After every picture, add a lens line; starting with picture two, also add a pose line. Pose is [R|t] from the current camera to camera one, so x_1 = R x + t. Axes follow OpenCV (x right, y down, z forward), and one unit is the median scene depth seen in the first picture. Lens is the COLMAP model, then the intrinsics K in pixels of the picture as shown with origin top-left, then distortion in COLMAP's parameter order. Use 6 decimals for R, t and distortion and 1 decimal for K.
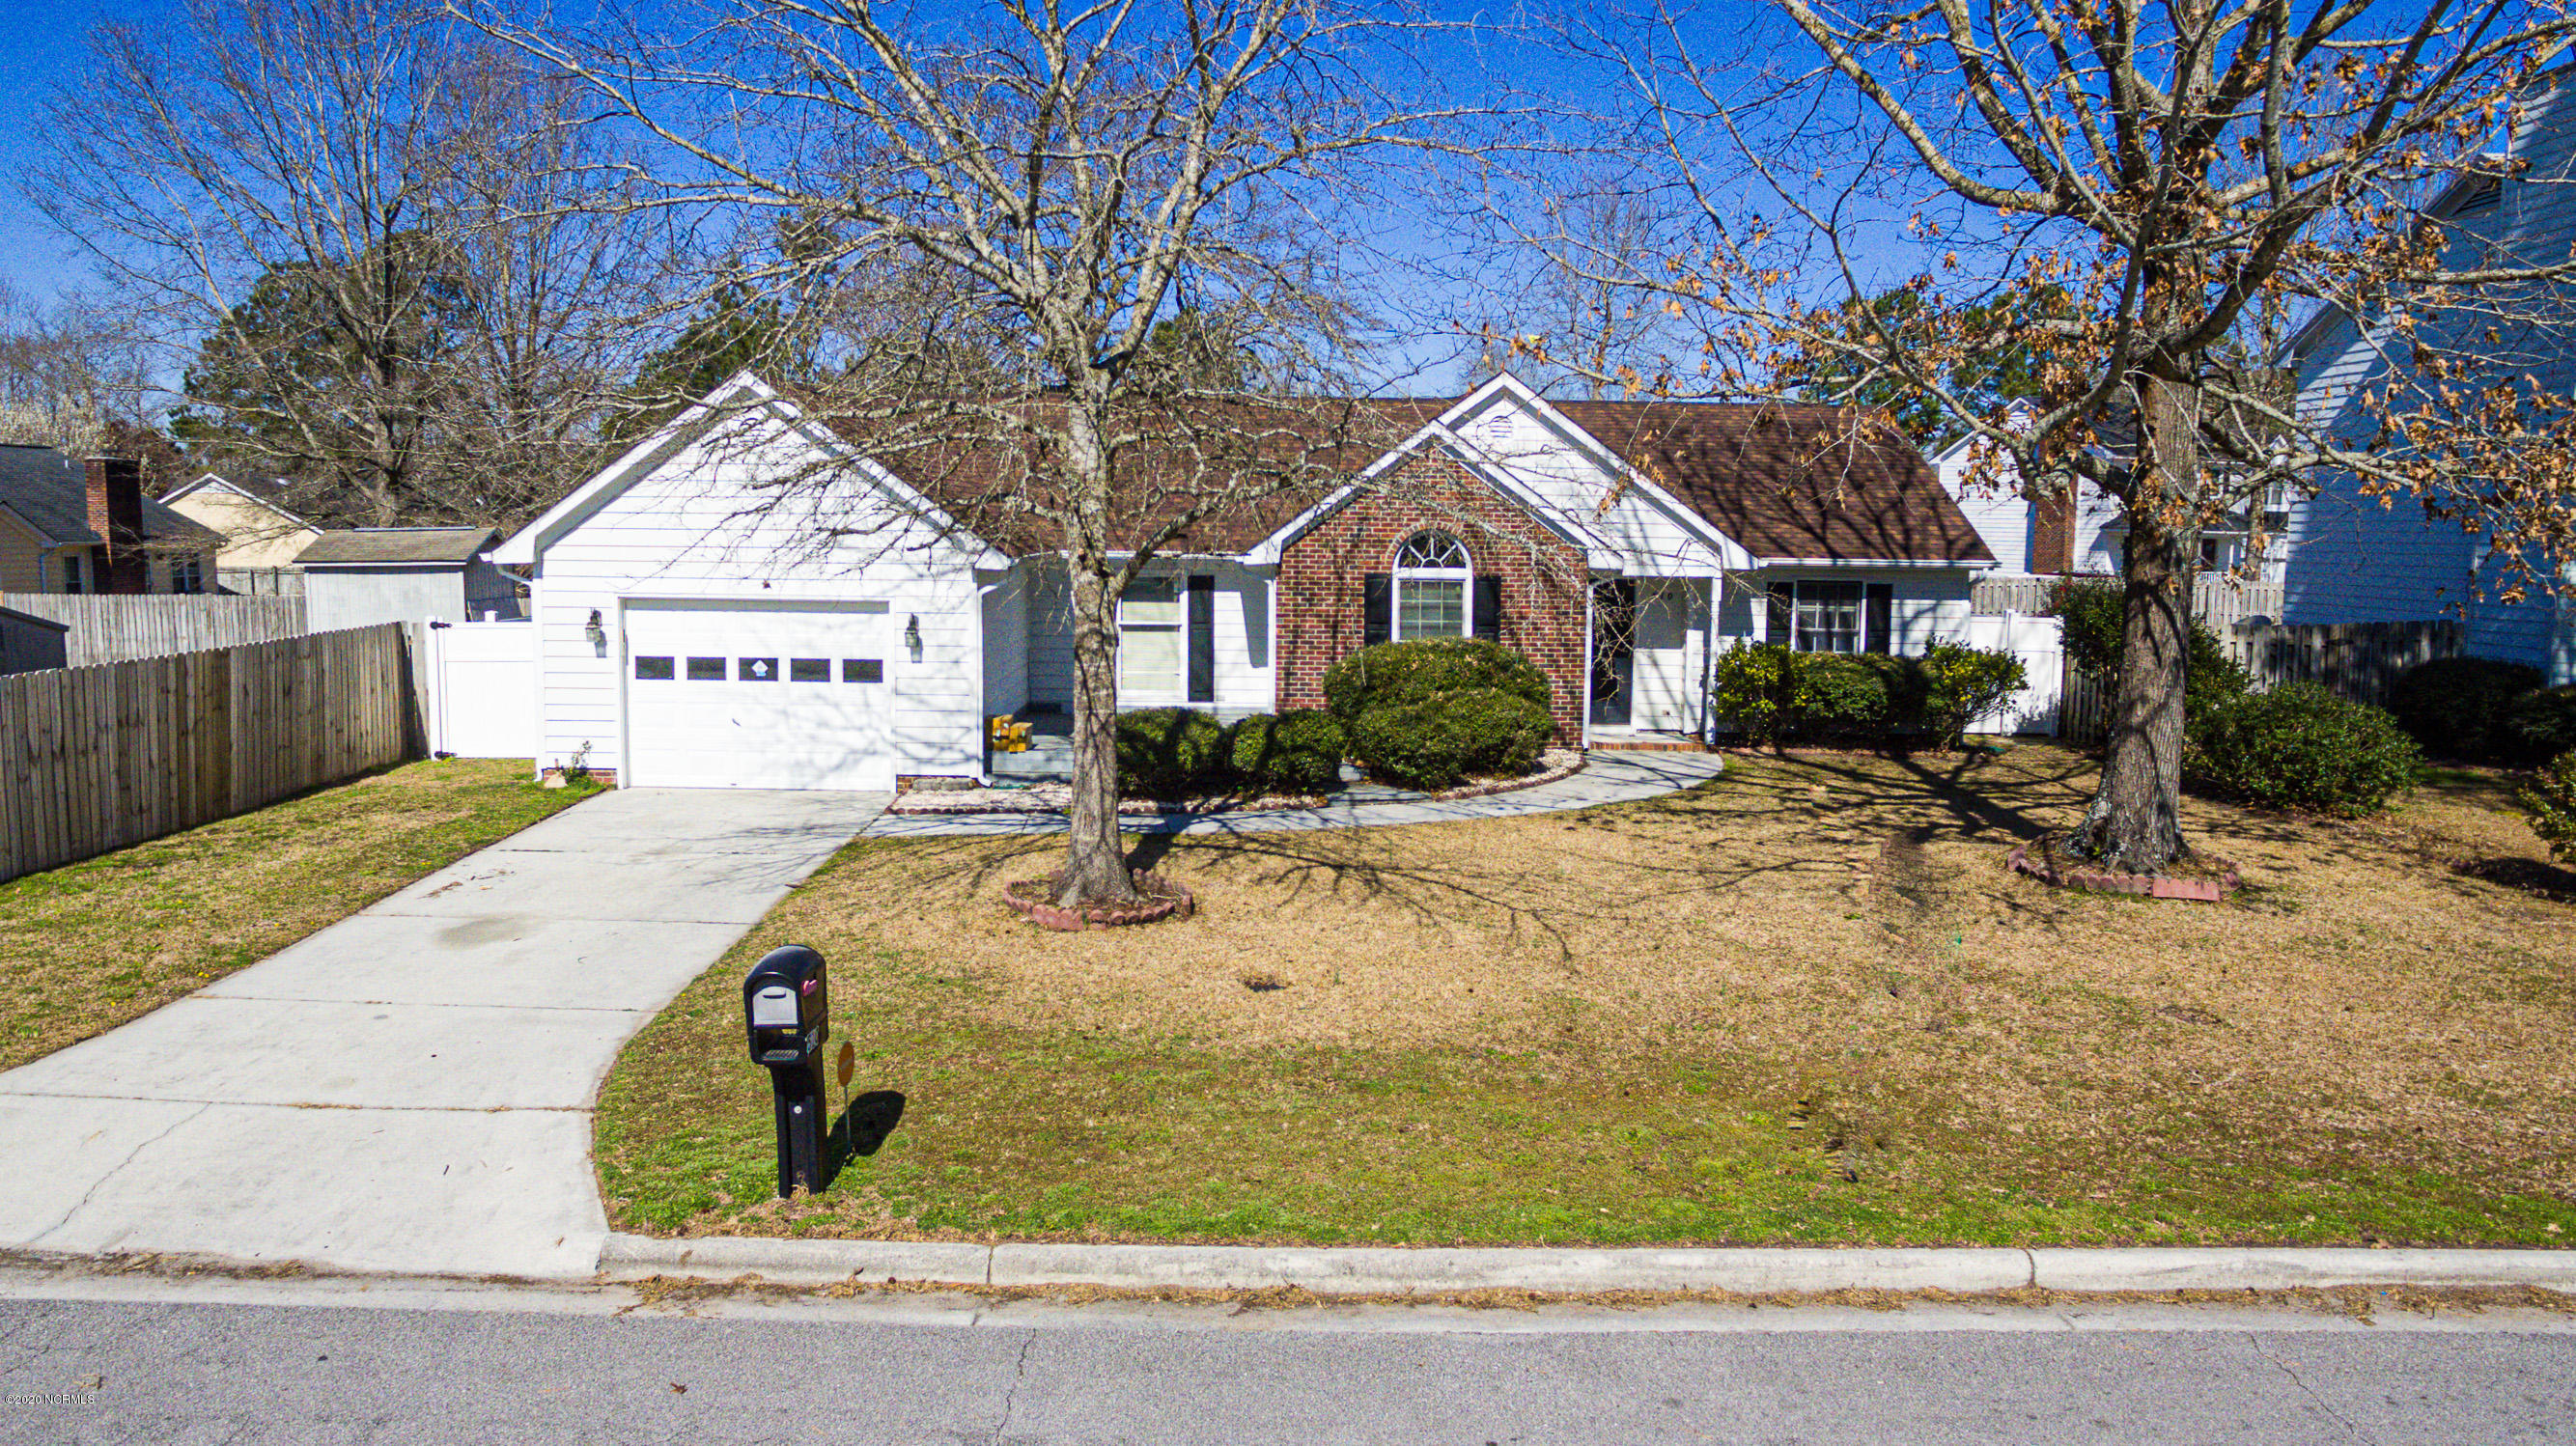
lens RADIAL K [[1859.9, 0, 1189.0], [0, 1859.9, 679.0], [0, 0, 1]] dist [-0.091196, -0.001328]
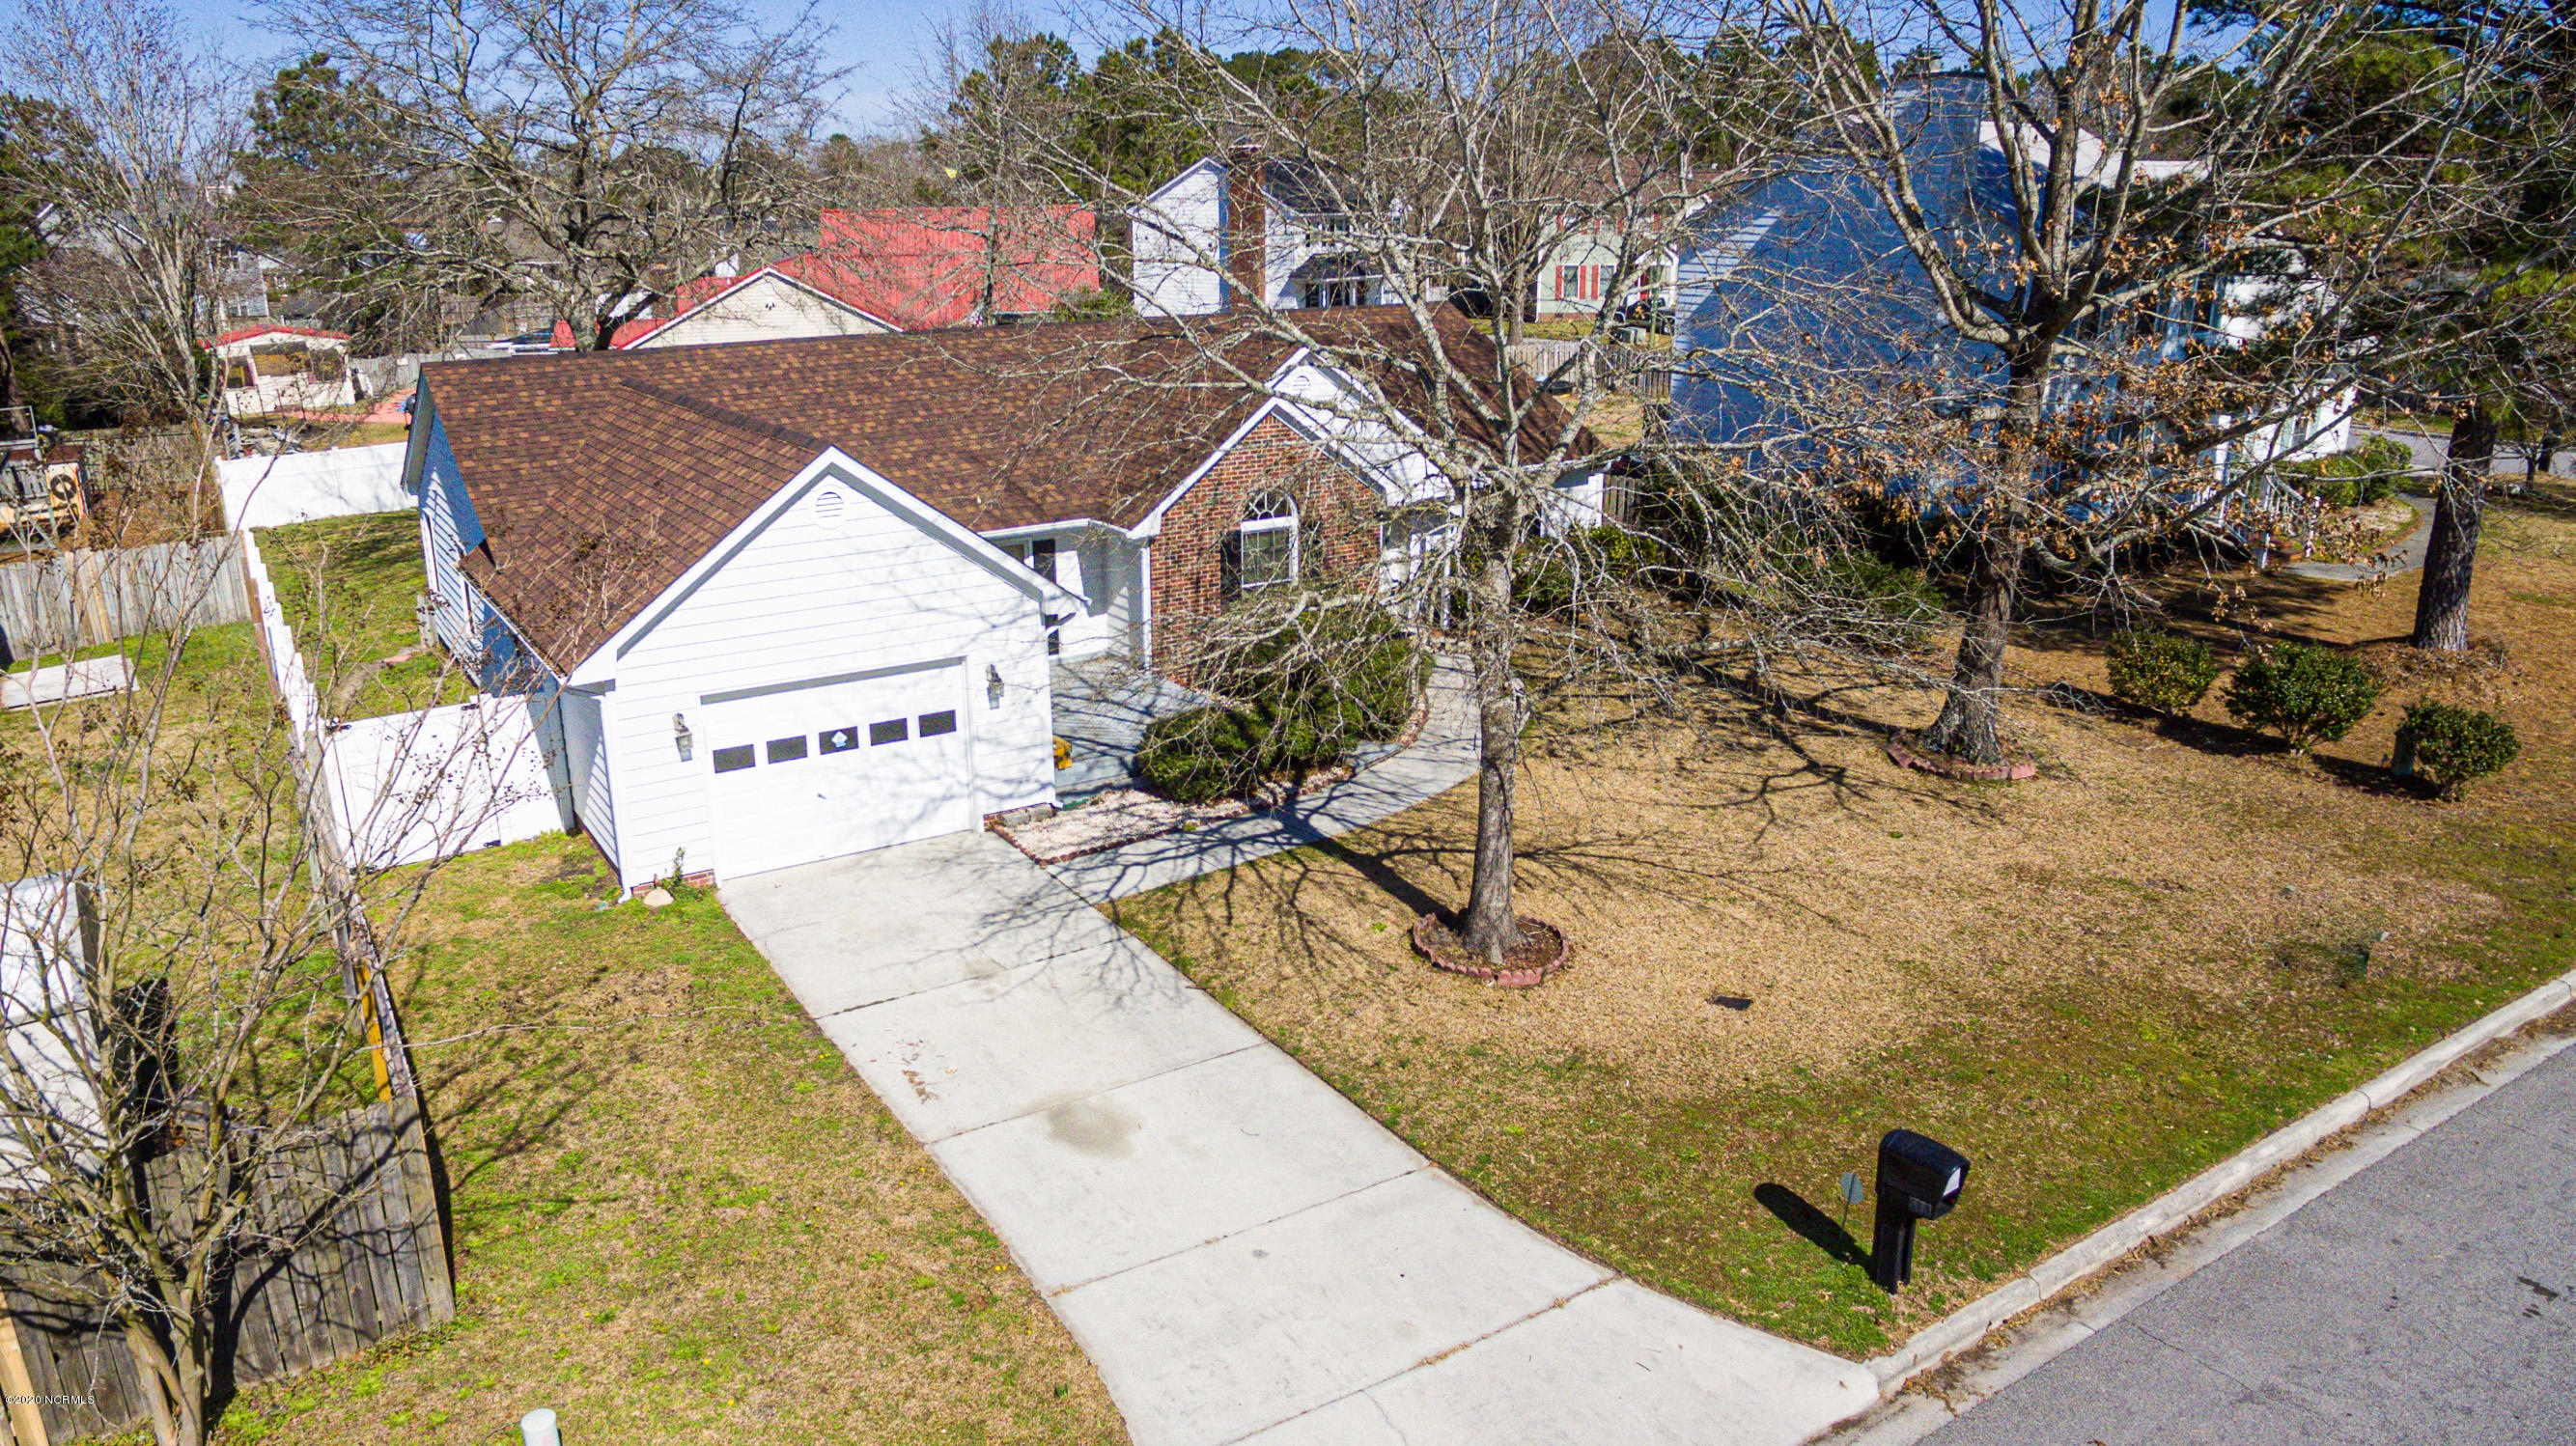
lens RADIAL K [[1819.8, 0, 1304.2], [0, 1819.8, 724.9], [0, 0, 1]] dist [-0.049903, 0.006576]
pose [[0.813040, -0.179376, 0.553887, -0.565540], [0.058136, 0.971613, 0.229320, -0.220968], [-0.579298, -0.154246, 0.800389, 0.083326]]
